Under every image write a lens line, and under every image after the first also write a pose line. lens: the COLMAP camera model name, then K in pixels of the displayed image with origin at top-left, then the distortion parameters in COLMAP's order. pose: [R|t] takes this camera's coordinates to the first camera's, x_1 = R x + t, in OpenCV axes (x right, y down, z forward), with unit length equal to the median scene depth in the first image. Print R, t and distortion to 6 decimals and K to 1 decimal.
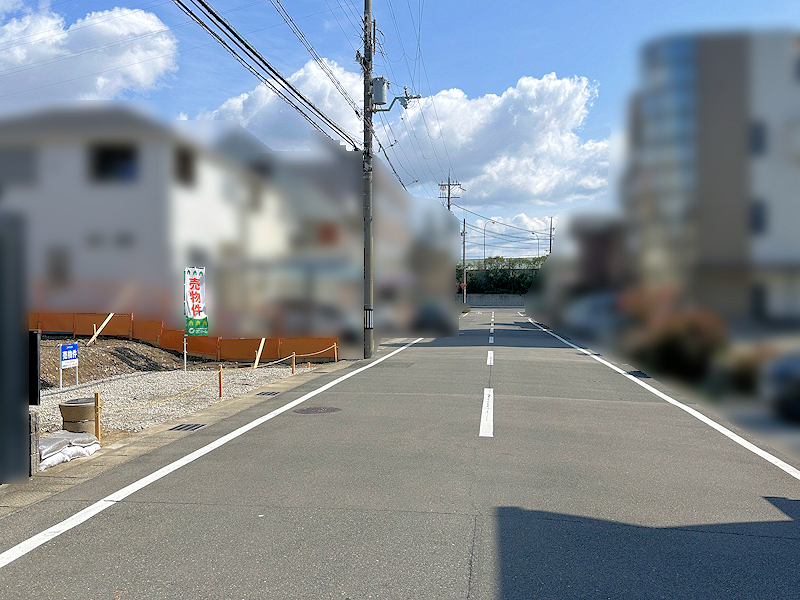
lens RADIAL K [[737.4, 0, 397.3], [0, 737.4, 300.1], [0, 0, 1]] dist [0.149893, -0.280944]
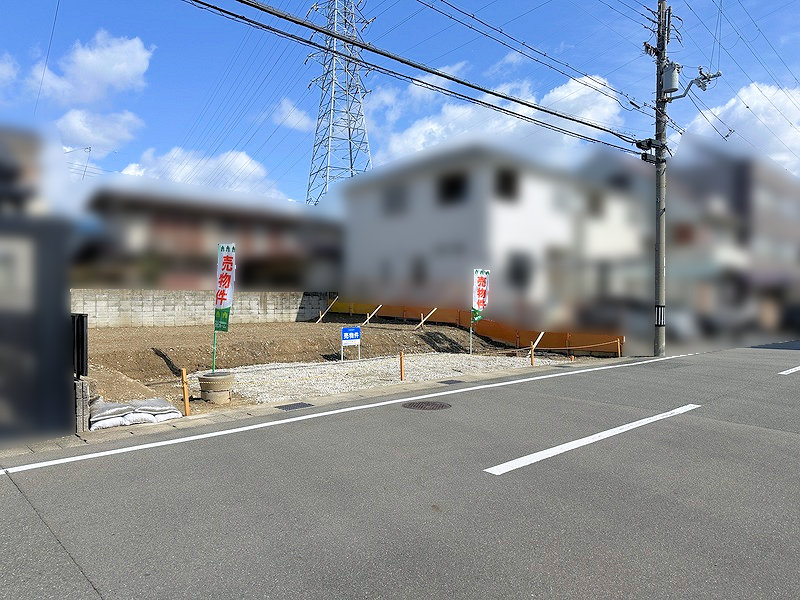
lens RADIAL K [[555.1, 0, 400.0], [0, 555.1, 300.0], [0, 0, 1]] dist [0.087645, -0.097701]
pose [[0.777017, 0.006998, -0.629441, 0.169879], [-0.004905, 0.999975, 0.005062, 0.003917], [0.629461, -0.000846, 0.777032, 0.217703]]
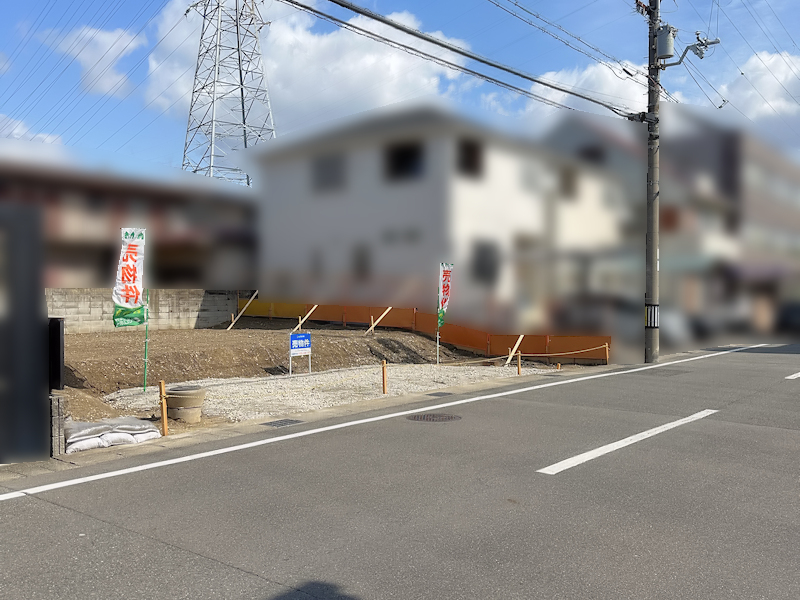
lens RADIAL K [[737.4, 0, 397.3], [0, 737.4, 300.1], [0, 0, 1]] dist [0.149893, -0.280944]
pose [[0.855708, 0.003758, -0.517445, 0.160049], [-0.000577, 0.999980, 0.006309, 0.003172], [0.517459, -0.005101, 0.855693, 0.125085]]
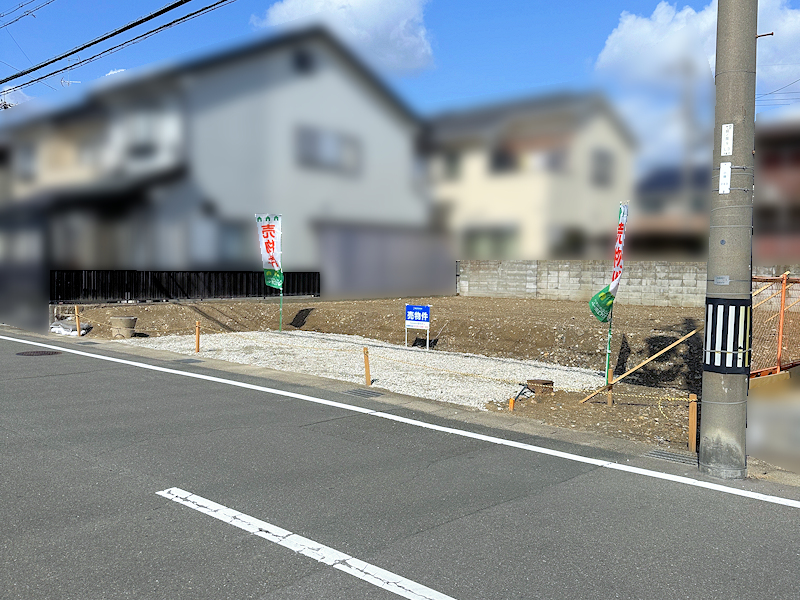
lens RADIAL K [[737.4, 0, 397.3], [0, 737.4, 300.1], [0, 0, 1]] dist [0.149893, -0.280944]
pose [[-0.575506, 0.035308, -0.817035, 0.269064], [-0.012708, 0.998561, 0.052104, 0.000913], [0.817699, 0.040369, -0.574229, 1.103093]]
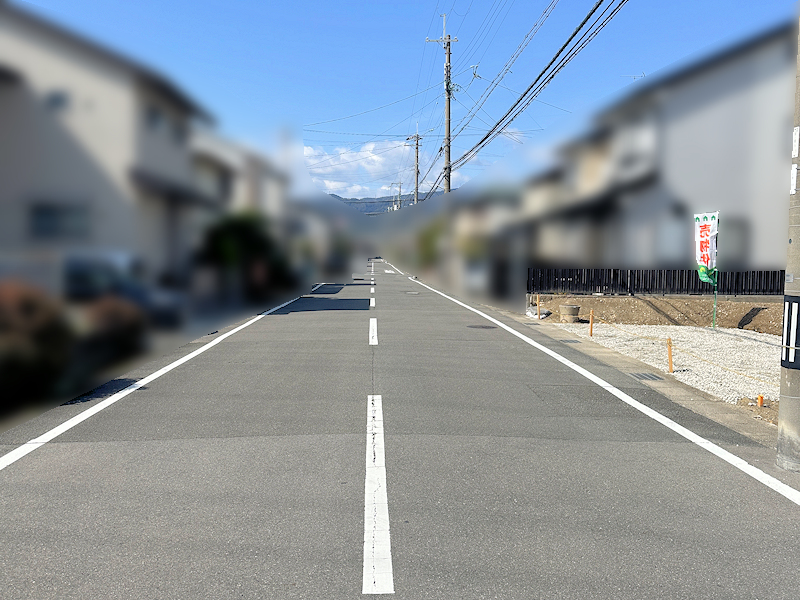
lens RADIAL K [[737.4, 0, 397.3], [0, 737.4, 300.1], [0, 0, 1]] dist [0.149893, -0.280944]
pose [[-0.987337, -0.001167, -0.158631, 0.164409], [-0.011446, 0.997890, 0.063904, -0.001654], [0.158222, 0.064910, -0.985268, 1.305099]]
